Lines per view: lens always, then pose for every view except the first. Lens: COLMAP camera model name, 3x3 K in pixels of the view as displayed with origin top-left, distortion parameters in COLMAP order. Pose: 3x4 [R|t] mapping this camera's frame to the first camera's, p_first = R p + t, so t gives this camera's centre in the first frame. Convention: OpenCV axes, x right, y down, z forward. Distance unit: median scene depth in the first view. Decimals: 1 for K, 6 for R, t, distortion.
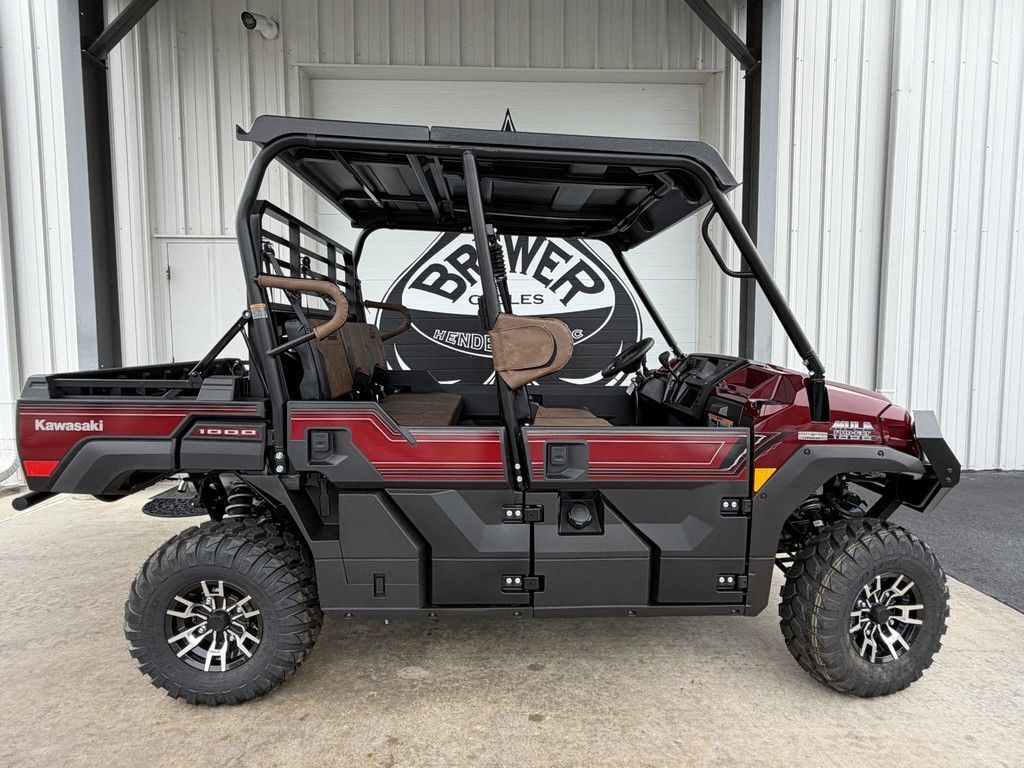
lens RADIAL K [[578.3, 0, 512.0], [0, 578.3, 384.0], [0, 0, 1]] dist [-0.004372, -0.000228]
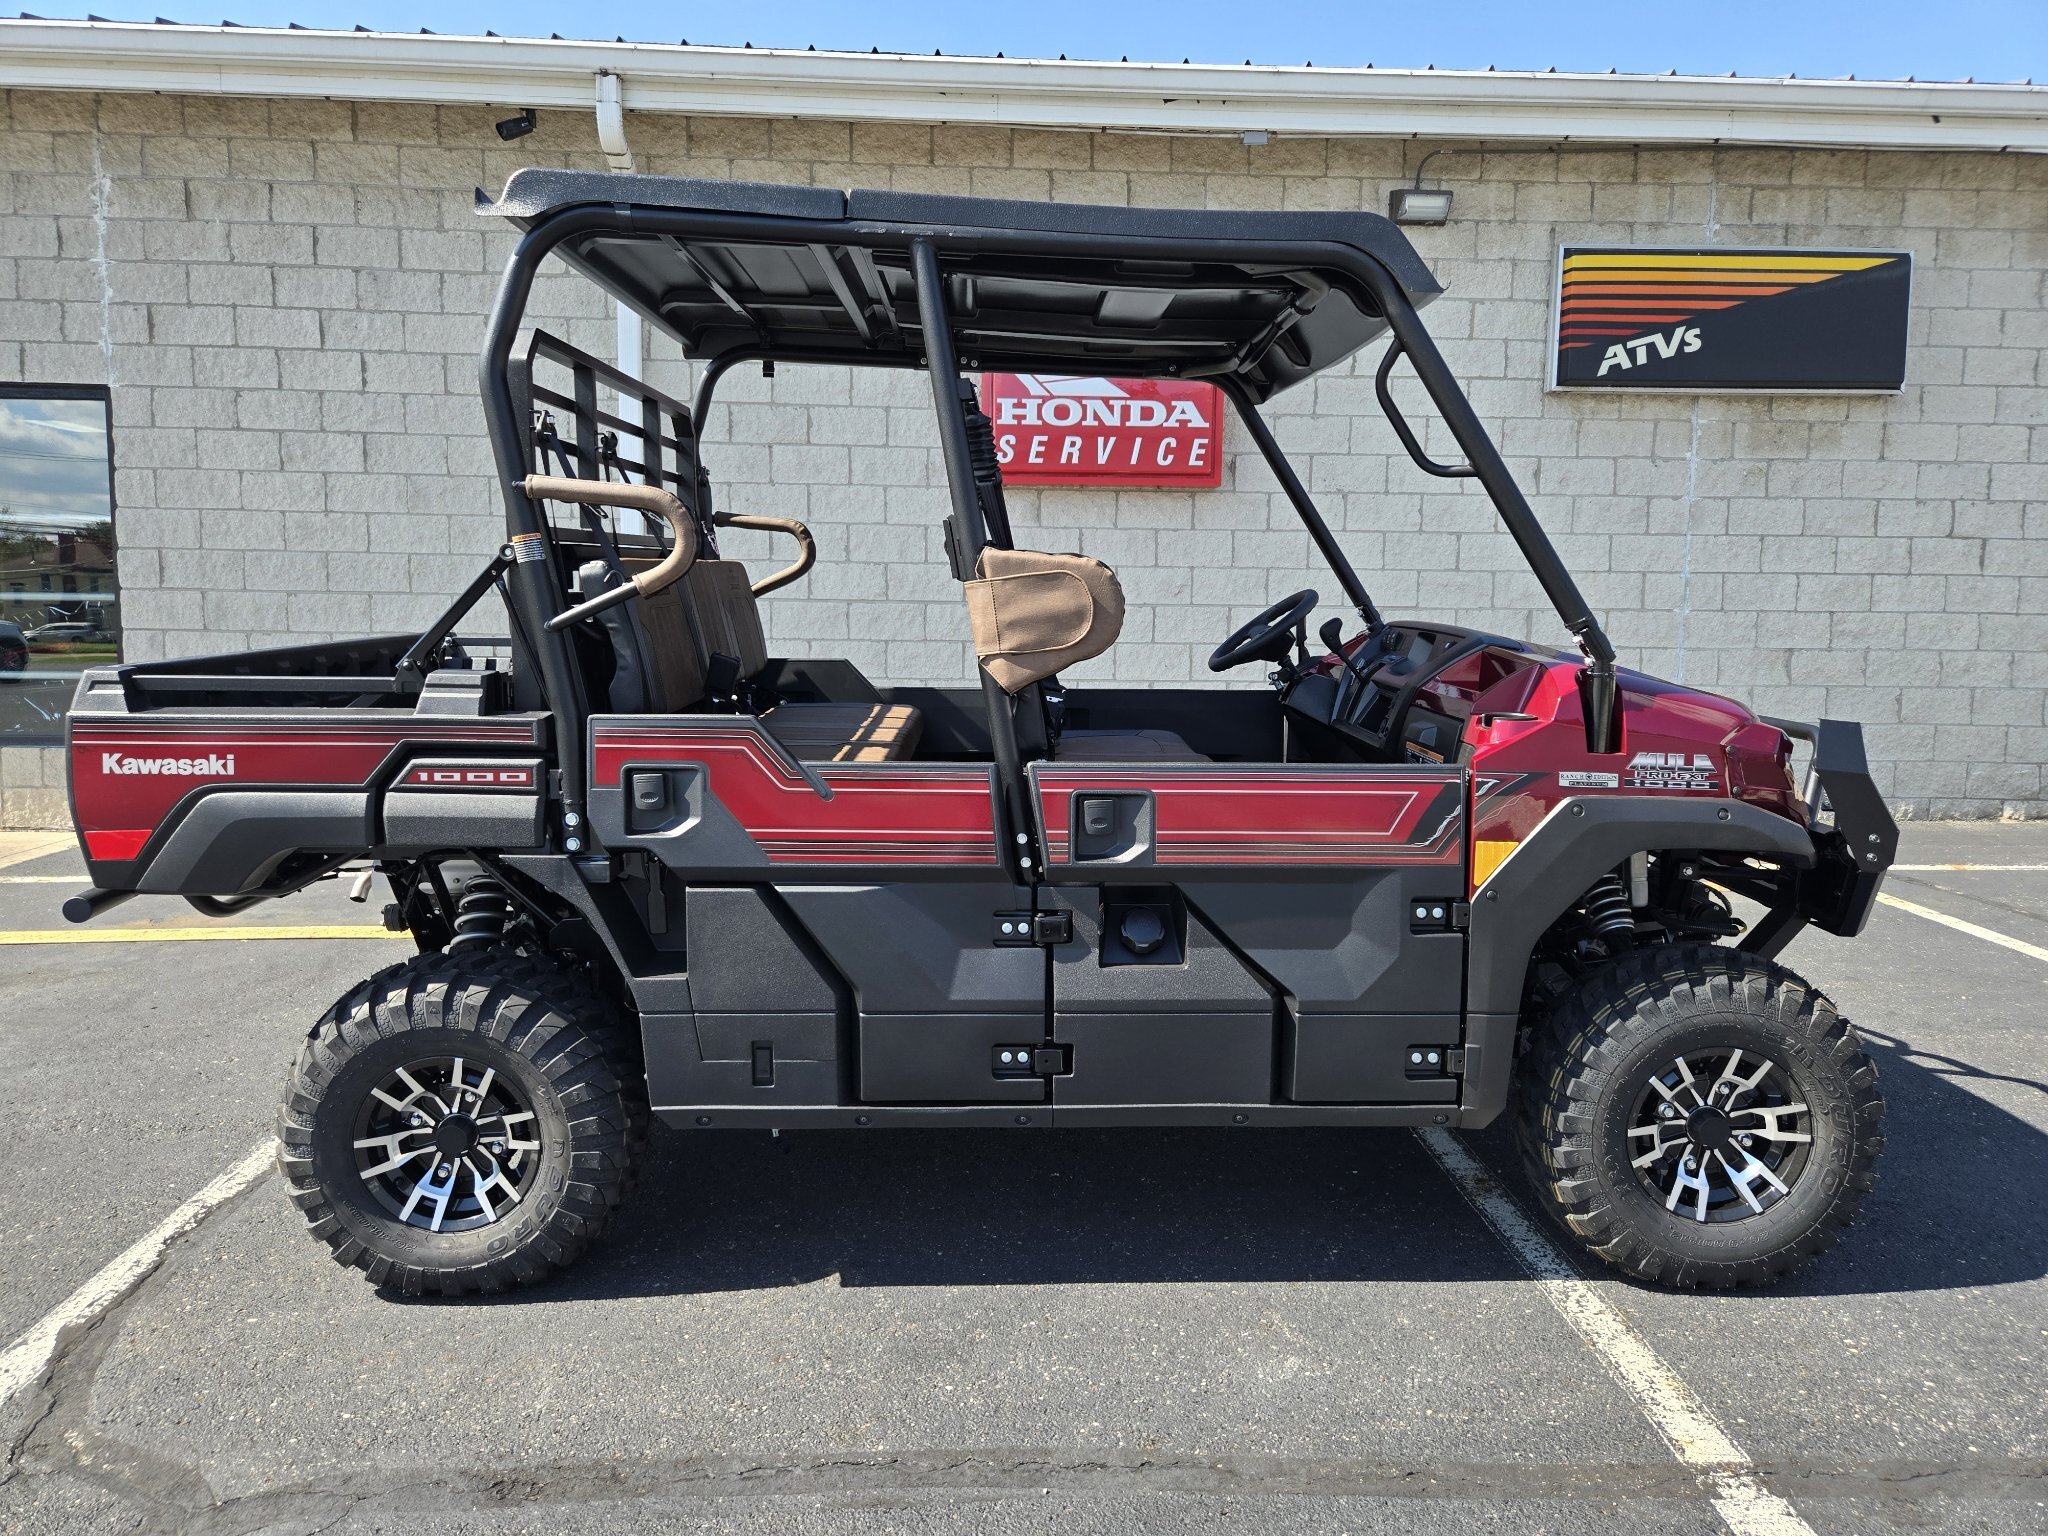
lens RADIAL K [[1405.0, 0, 1024.0], [0, 1405.0, 768.0], [0, 0, 1]] dist [0.050409, -0.000195]
pose [[0.999786, -0.002874, -0.020467, 0.038592], [0.004040, 0.998357, 0.057155, 0.003490], [0.020269, -0.057226, 0.998155, -0.276048]]
